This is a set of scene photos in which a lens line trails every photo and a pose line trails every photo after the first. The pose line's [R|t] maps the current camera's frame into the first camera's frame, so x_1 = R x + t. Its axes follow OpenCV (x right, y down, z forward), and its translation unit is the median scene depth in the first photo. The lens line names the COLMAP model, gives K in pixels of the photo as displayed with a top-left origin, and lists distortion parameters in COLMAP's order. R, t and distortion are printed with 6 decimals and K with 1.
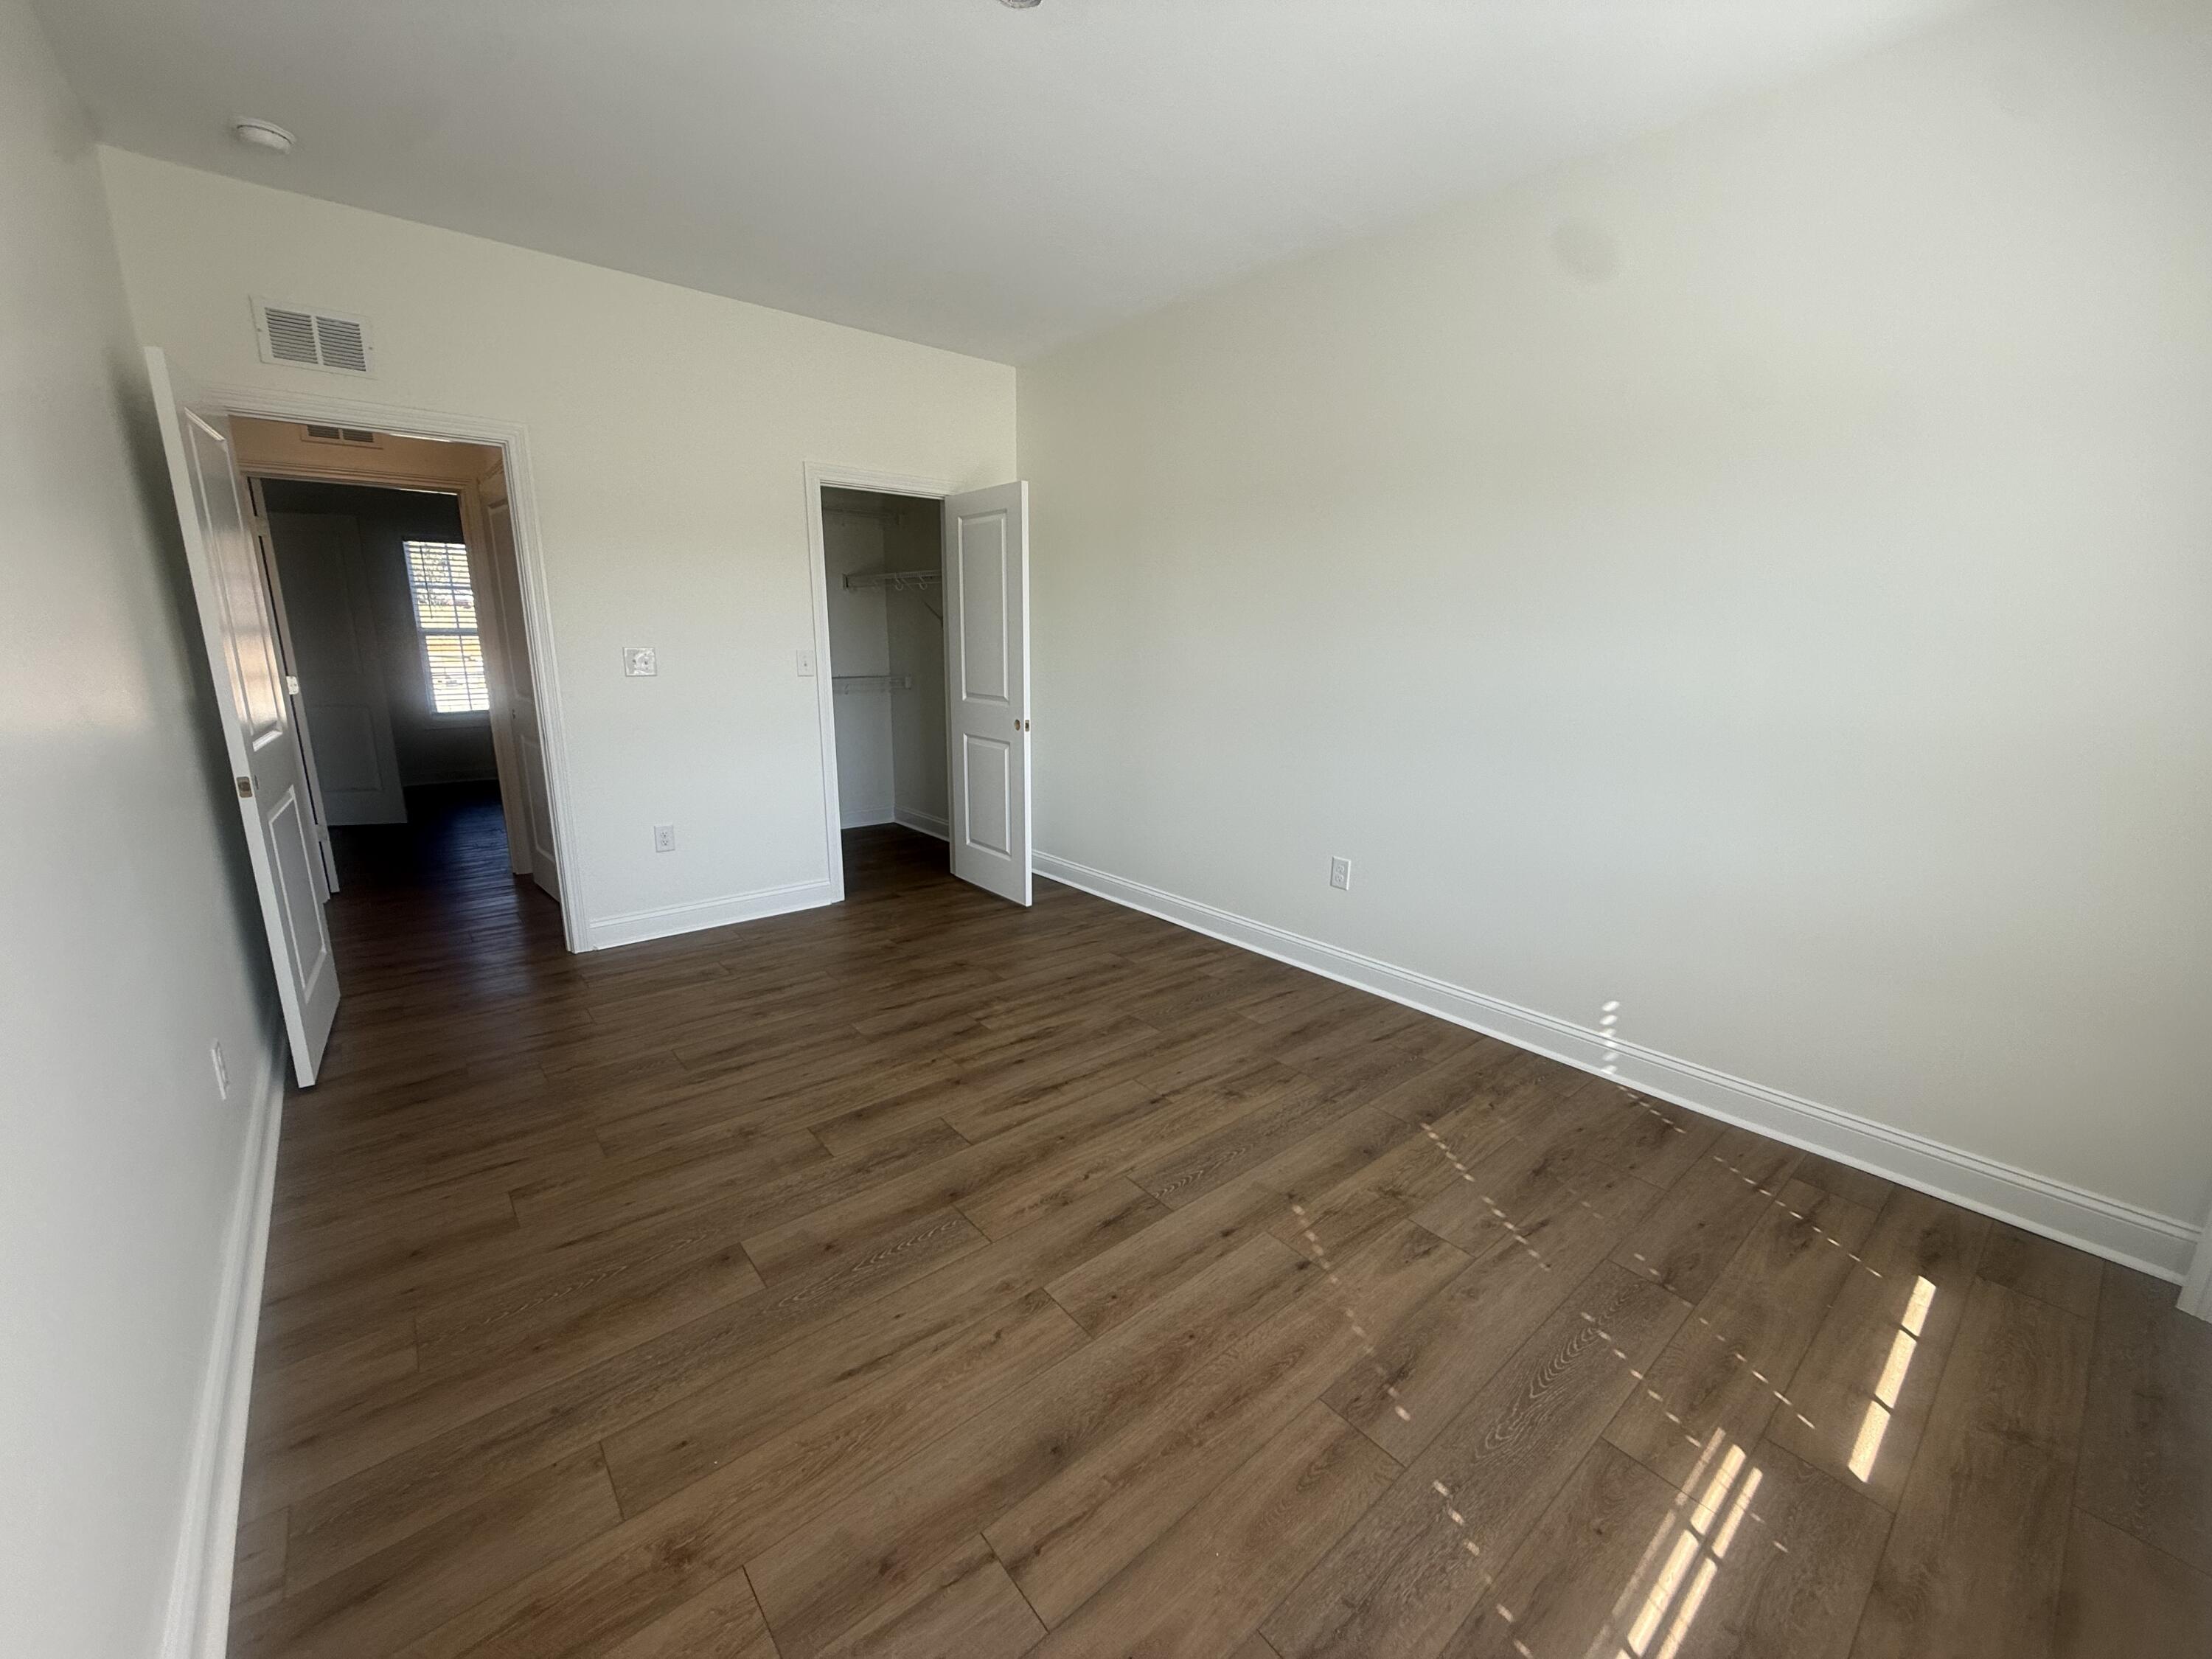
lens RADIAL K [[879.2, 0, 1100.1], [0, 879.2, 824.0], [0, 0, 1]] dist [0.001732, -0.000512]
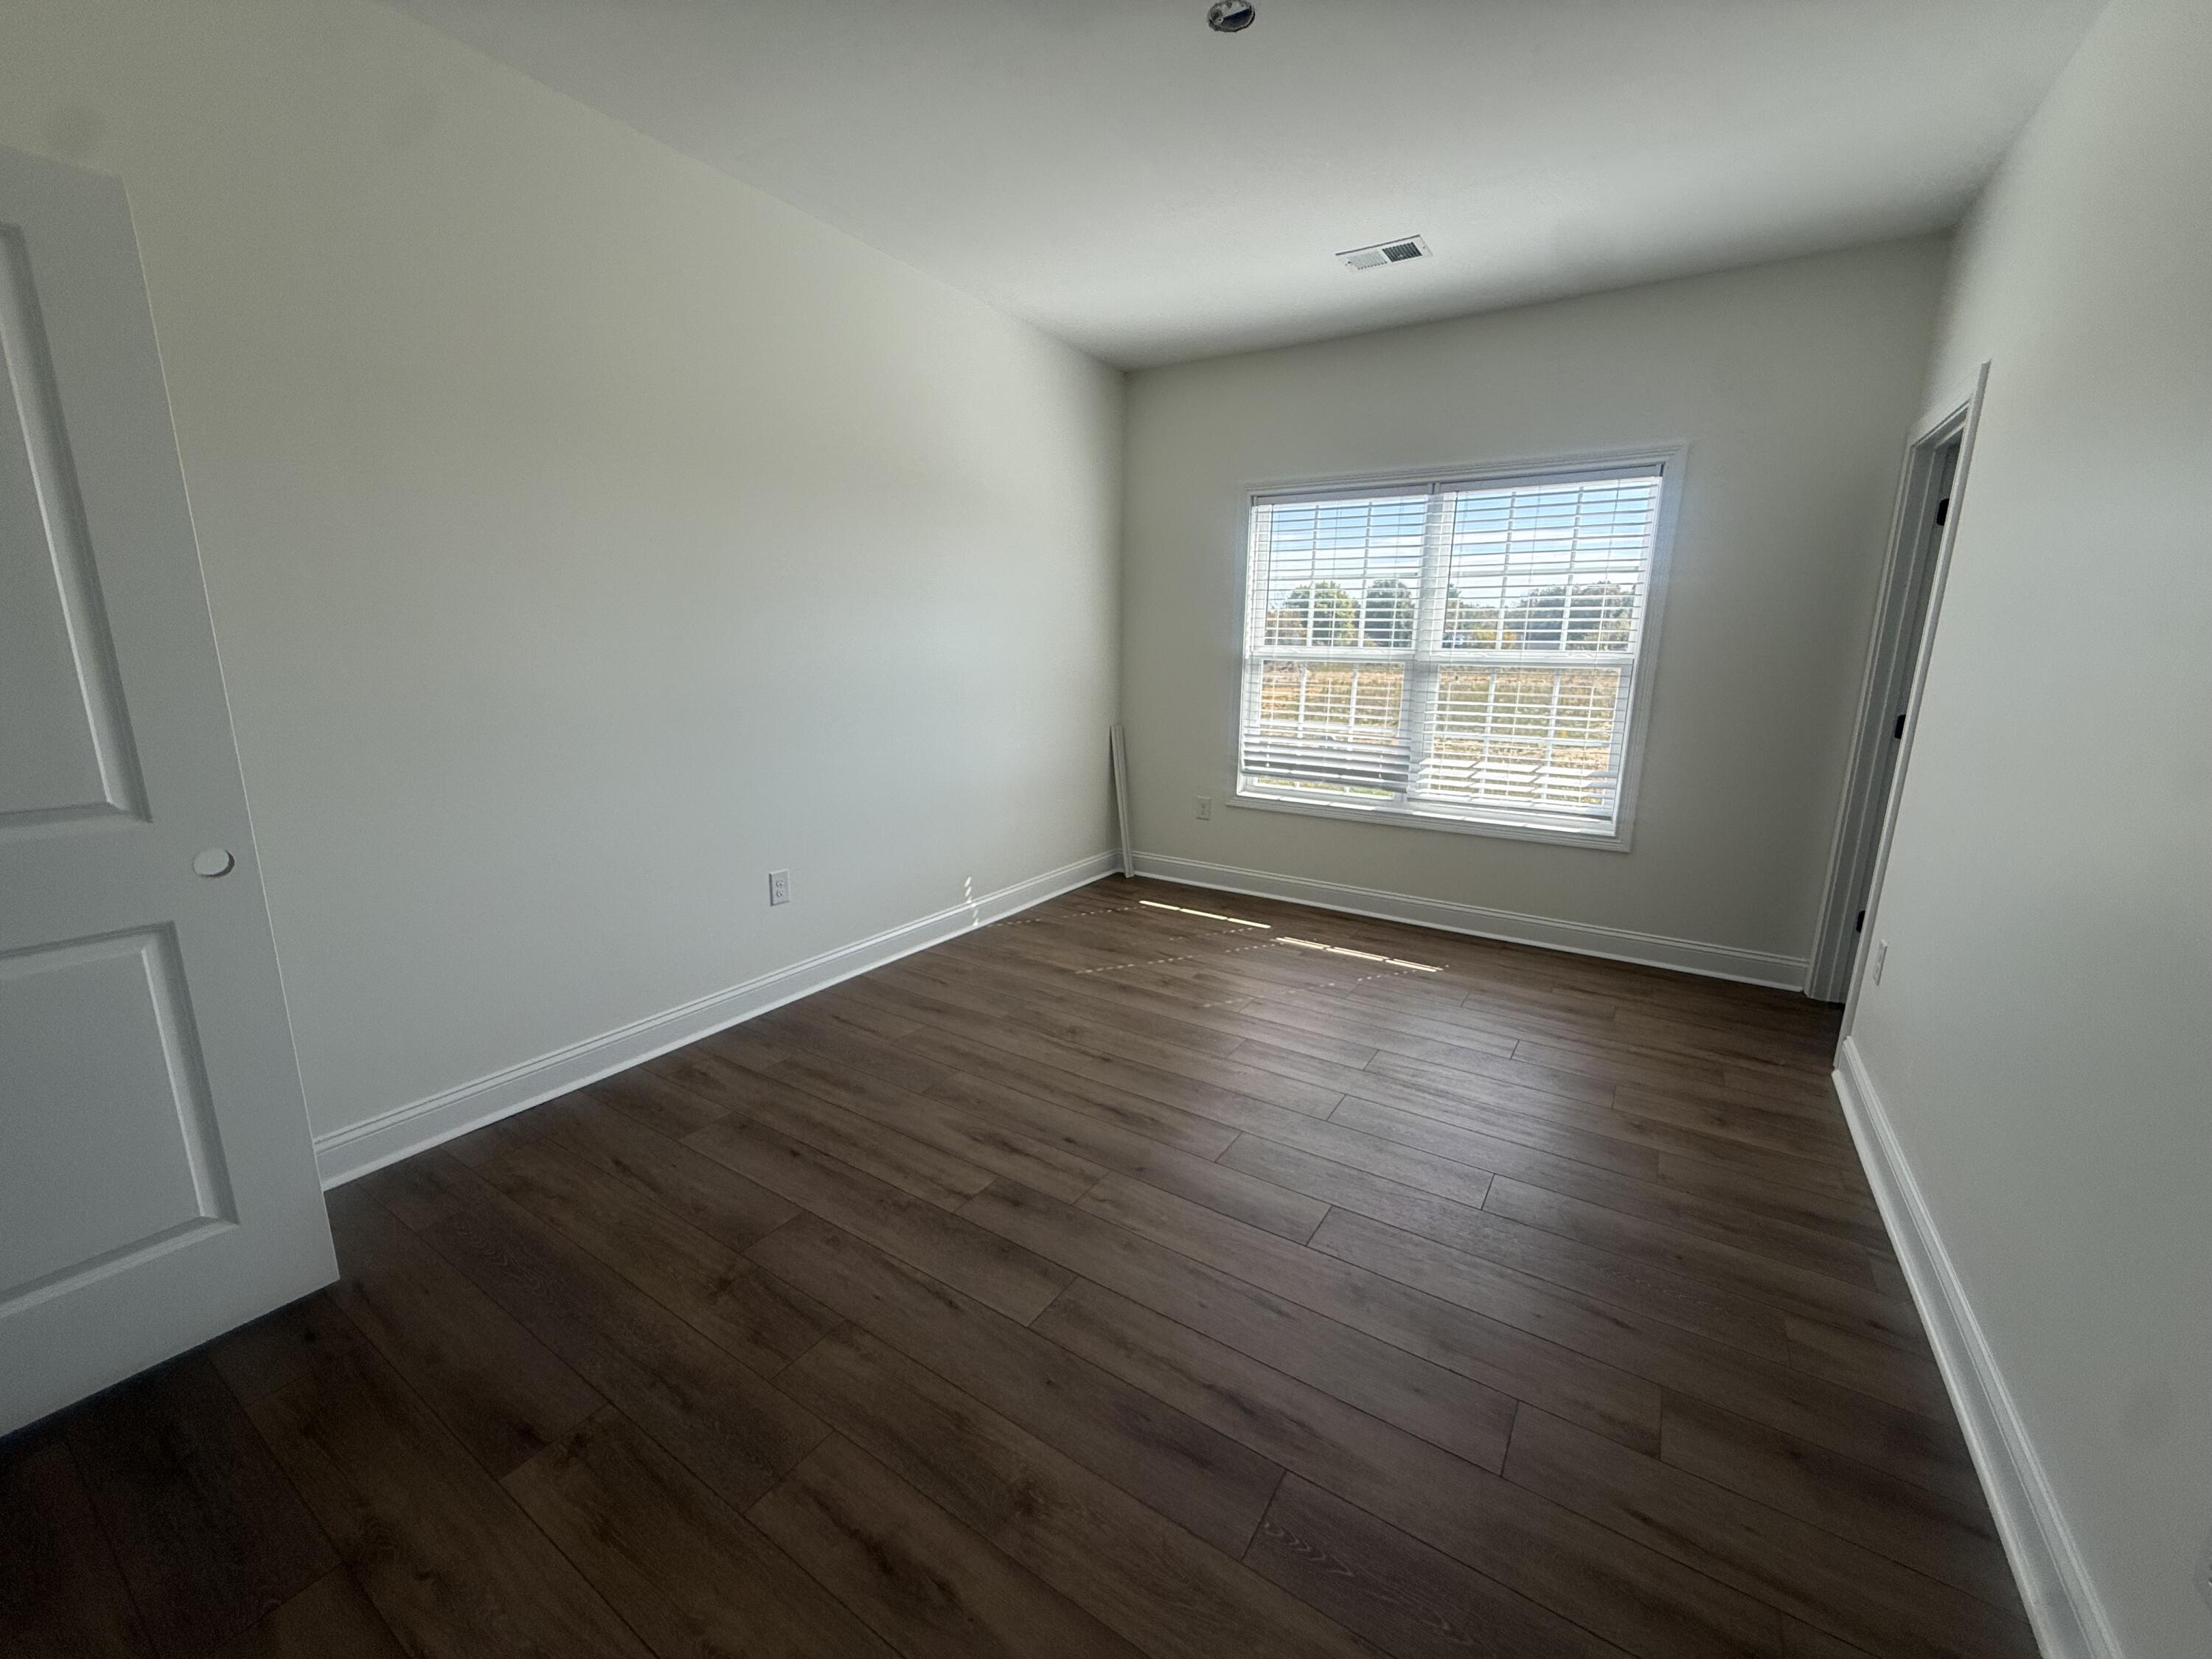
lens RADIAL K [[879.2, 0, 1096.0], [0, 879.2, 820.2], [0, 0, 1]] dist [0.001732, -0.000512]
pose [[-0.286771, -0.210073, 0.934683, -0.796903], [0.190003, 0.943807, 0.270419, -0.234718], [-0.938968, 0.255141, -0.230742, 1.064261]]
